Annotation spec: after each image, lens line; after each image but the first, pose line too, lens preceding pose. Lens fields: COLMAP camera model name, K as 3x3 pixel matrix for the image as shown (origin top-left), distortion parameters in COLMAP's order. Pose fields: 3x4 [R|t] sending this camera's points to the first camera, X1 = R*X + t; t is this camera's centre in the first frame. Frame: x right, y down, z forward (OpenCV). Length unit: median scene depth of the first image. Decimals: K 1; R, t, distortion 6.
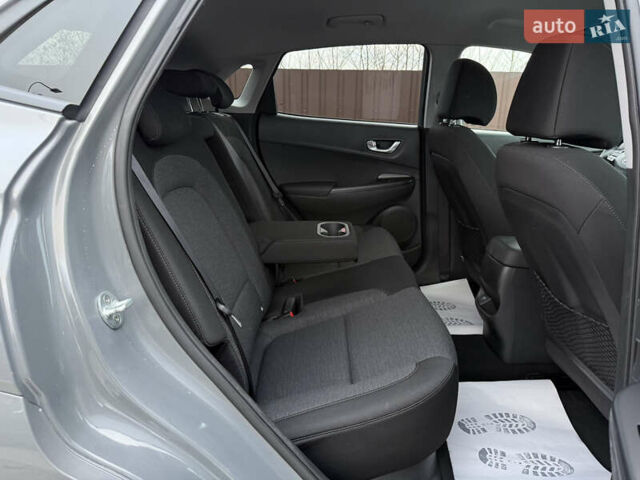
lens RADIAL K [[445.5, 0, 320.0], [0, 445.5, 240.0], [0, 0, 1]] dist [0.071675, -0.112989]
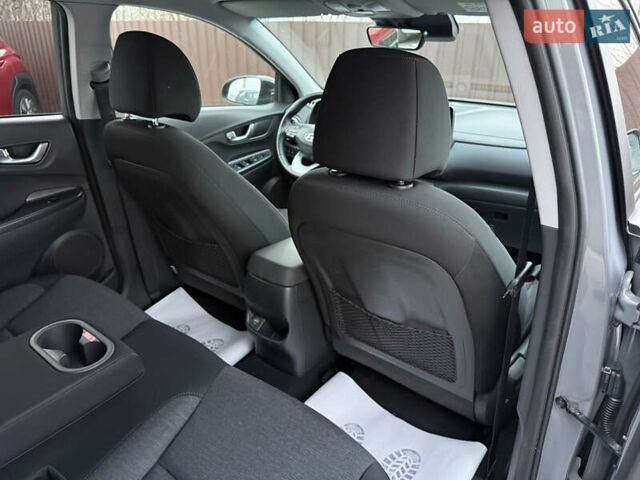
lens RADIAL K [[445.5, 0, 320.0], [0, 445.5, 240.0], [0, 0, 1]] dist [0.071675, -0.112989]
pose [[0.602093, -0.327047, 0.728371, -0.115032], [0.211262, 0.945002, 0.249680, -0.165894], [-0.769969, 0.003546, 0.638072, 0.257342]]
